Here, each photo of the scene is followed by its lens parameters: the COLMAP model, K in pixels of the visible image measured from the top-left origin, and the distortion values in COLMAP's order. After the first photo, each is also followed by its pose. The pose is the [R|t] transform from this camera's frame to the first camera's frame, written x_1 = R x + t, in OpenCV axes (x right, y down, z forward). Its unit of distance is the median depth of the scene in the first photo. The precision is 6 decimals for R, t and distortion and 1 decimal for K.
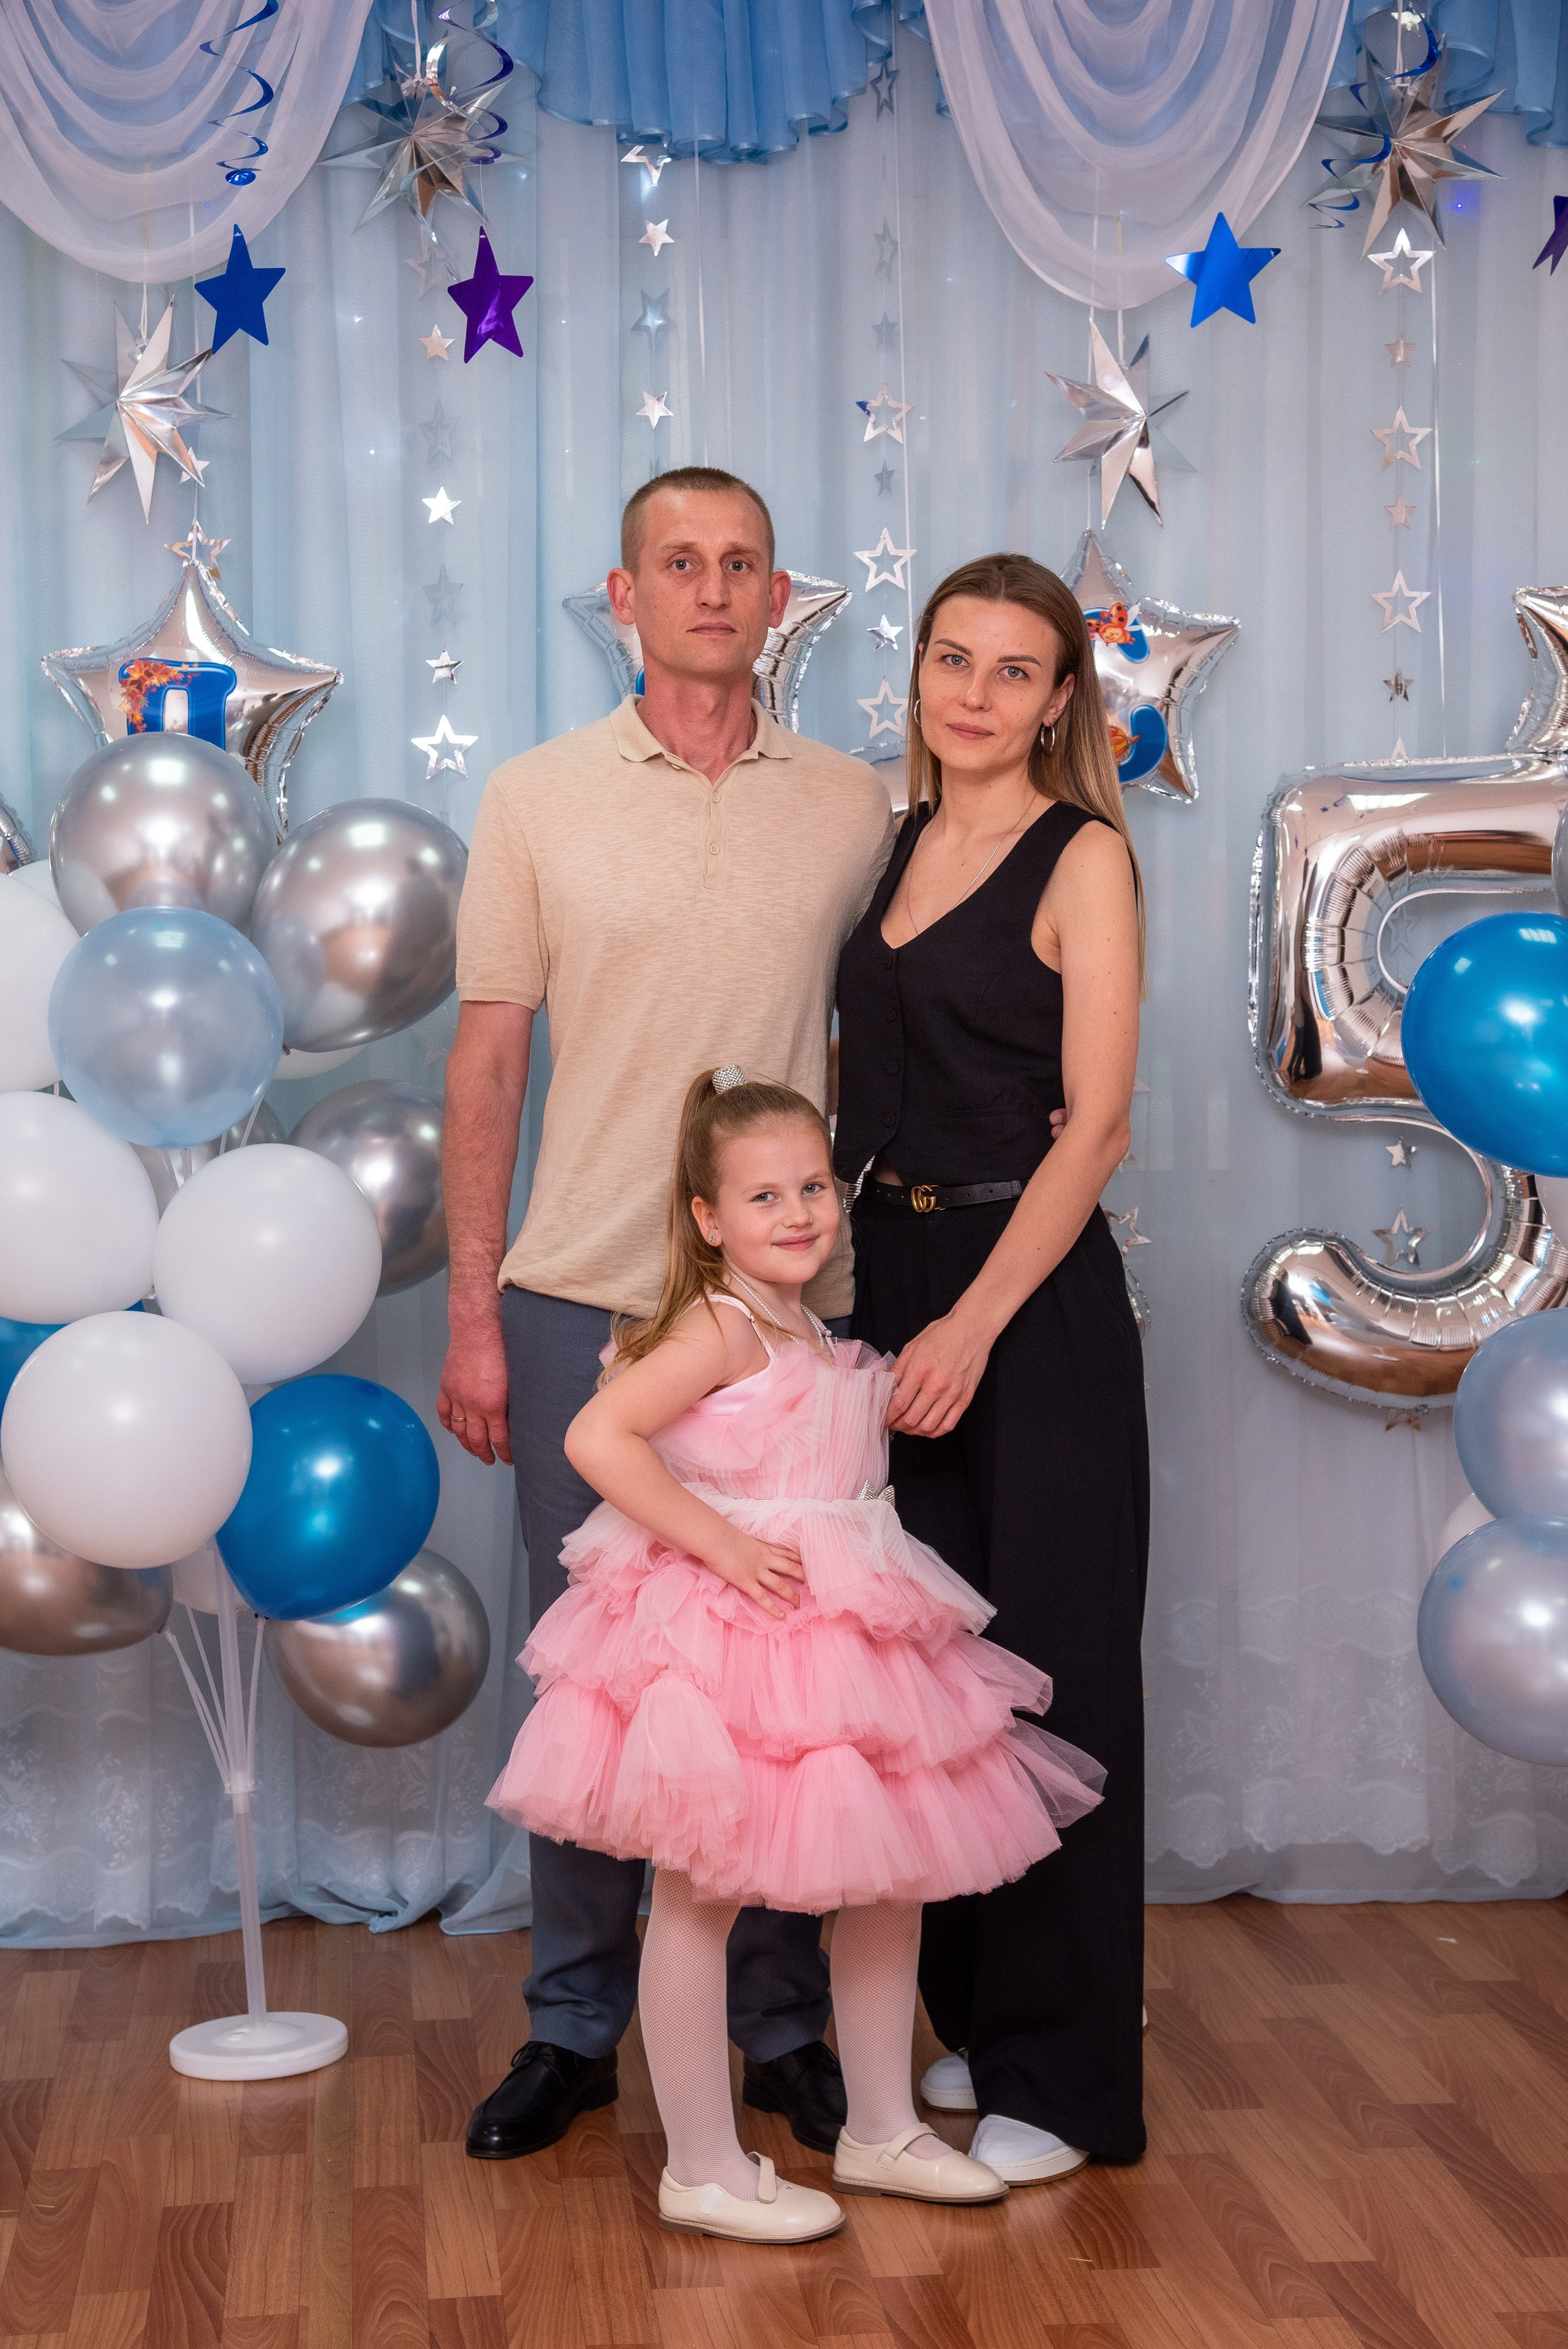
lens RADIAL K [[4207.1, 0, 778.2], [0, 4207.1, 1202.6], [0, 0, 1]] dist [0.436917, 0.000000]
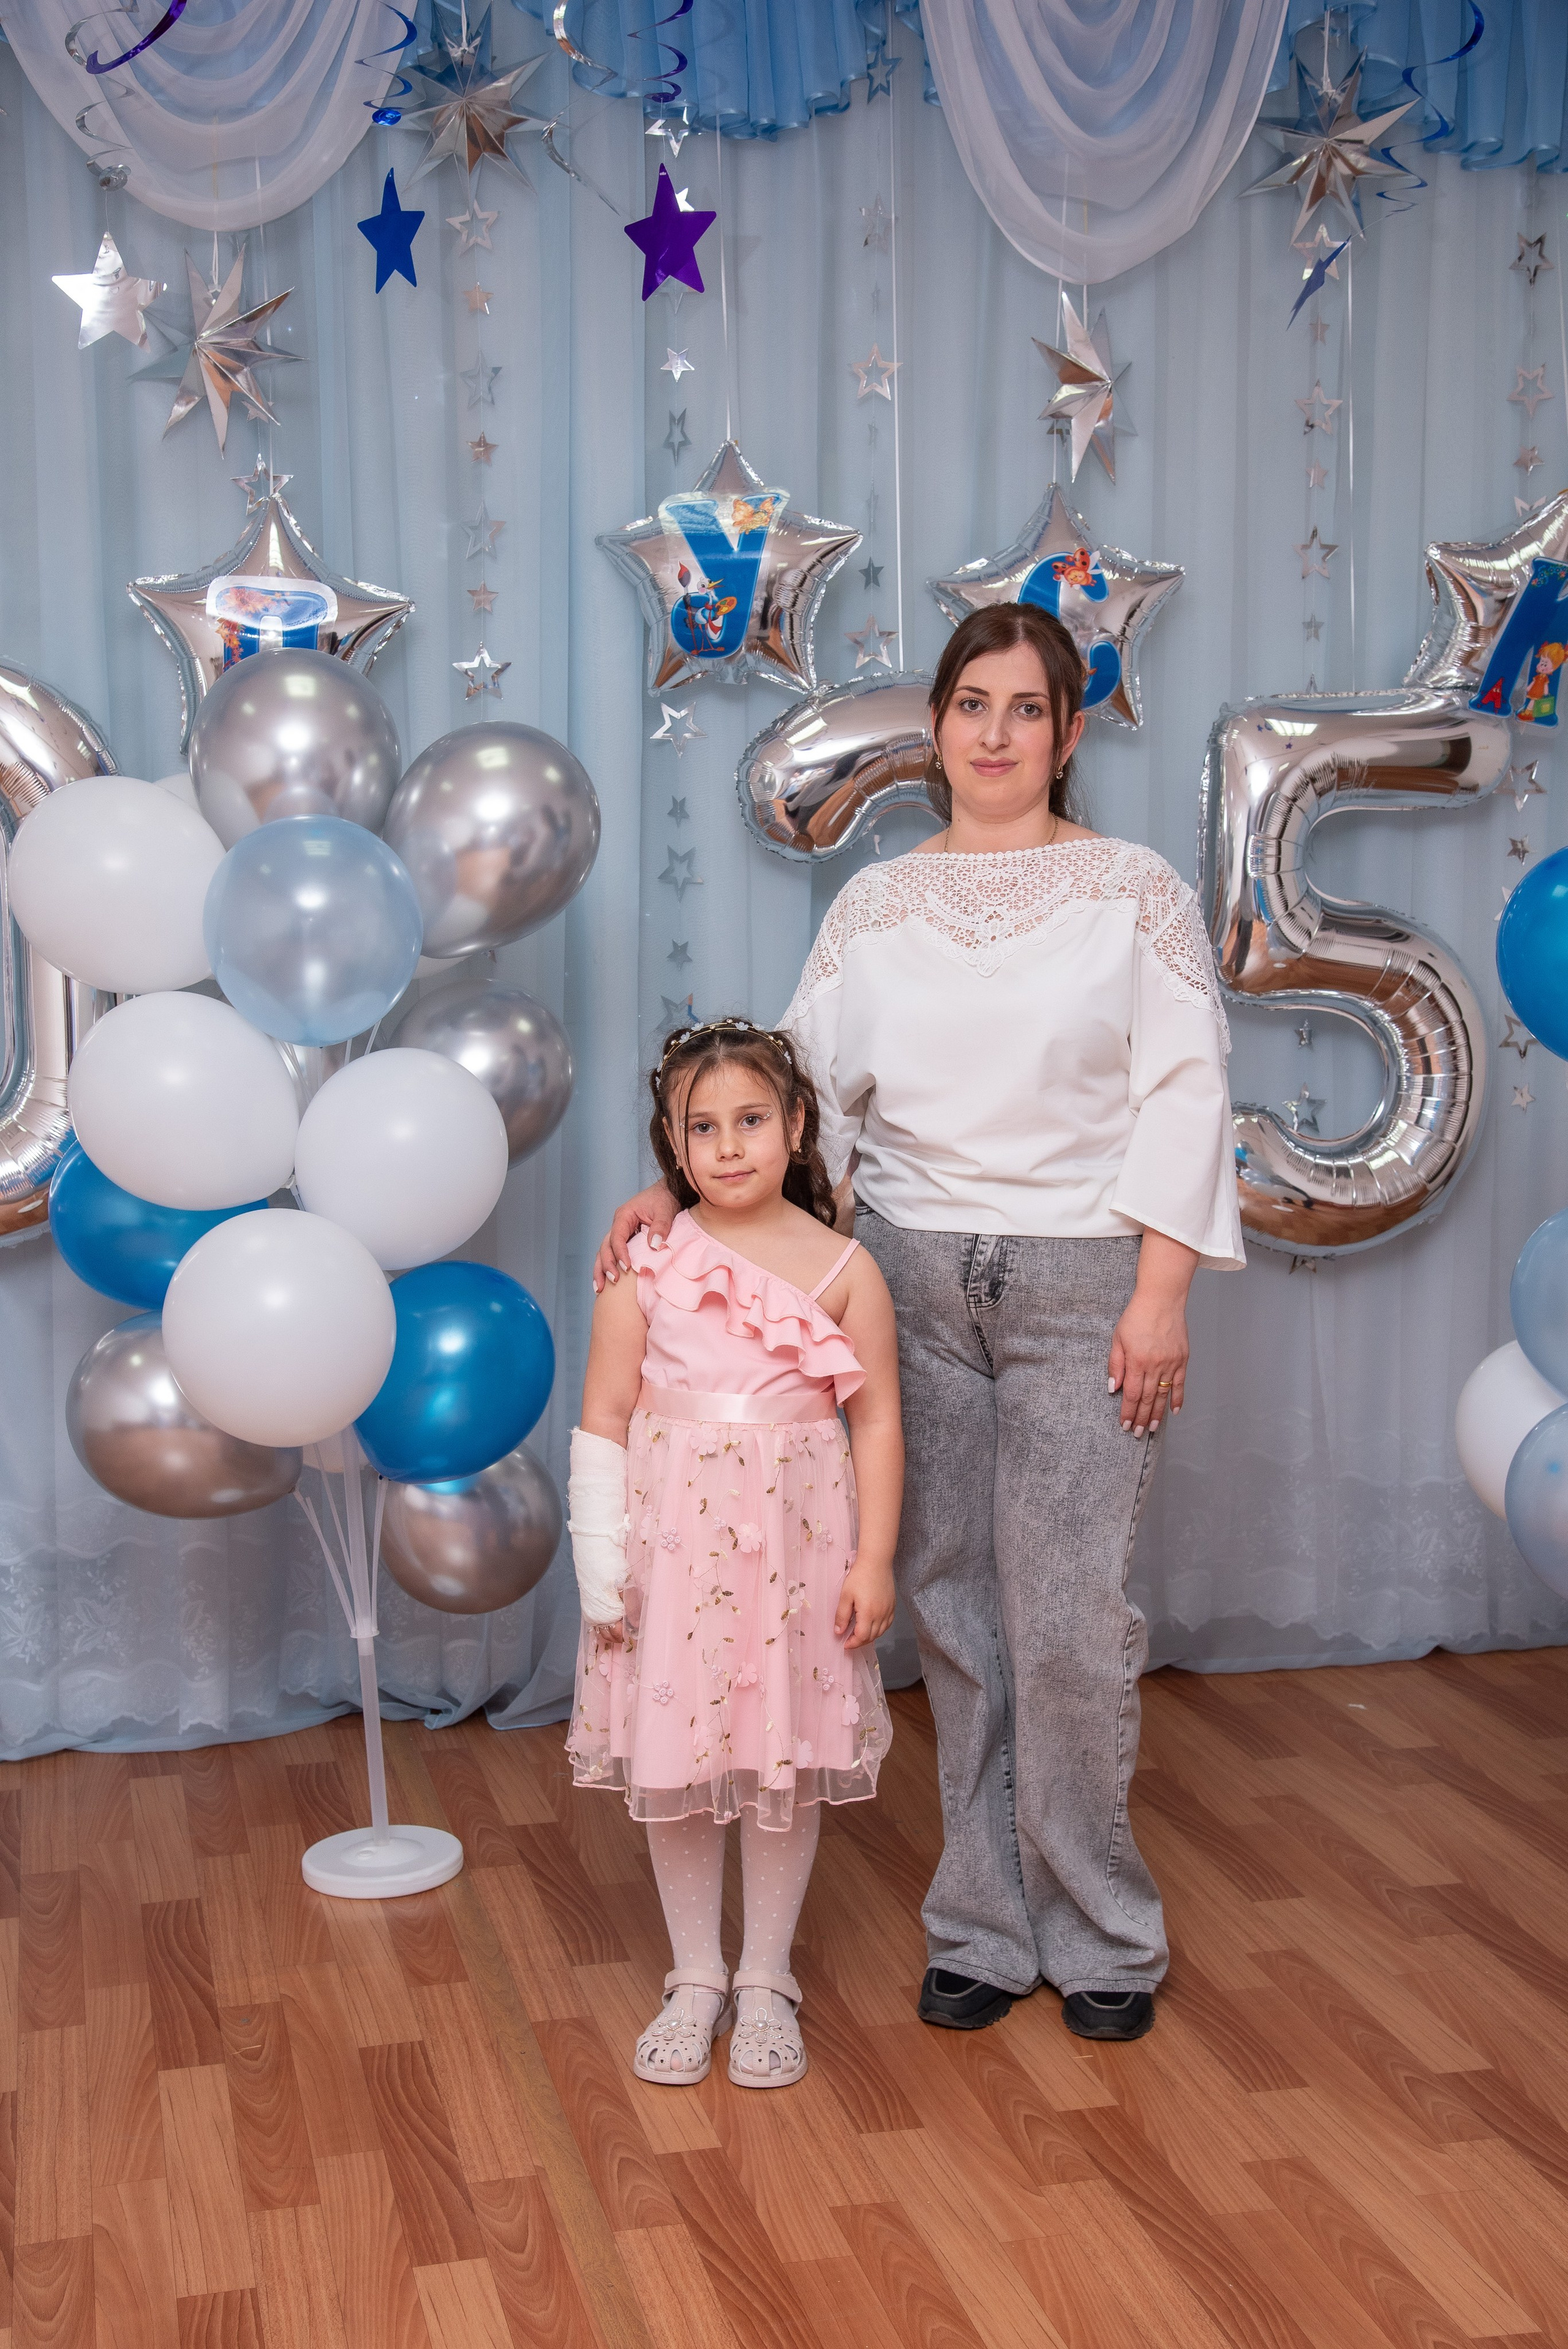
lens RADIAL K [[3079.6, 0, 799.5], [0, 3079.6, 1176.6], [0, 0, 1]] dist [0.275784, 0.000000]
pose [[0.991007, -0.009581, 0.133464, -0.107431], [0.002354, 0.998527, 0.054202, -0.019657], [-0.133787, -0.053400, 0.989570, 0.180159]]
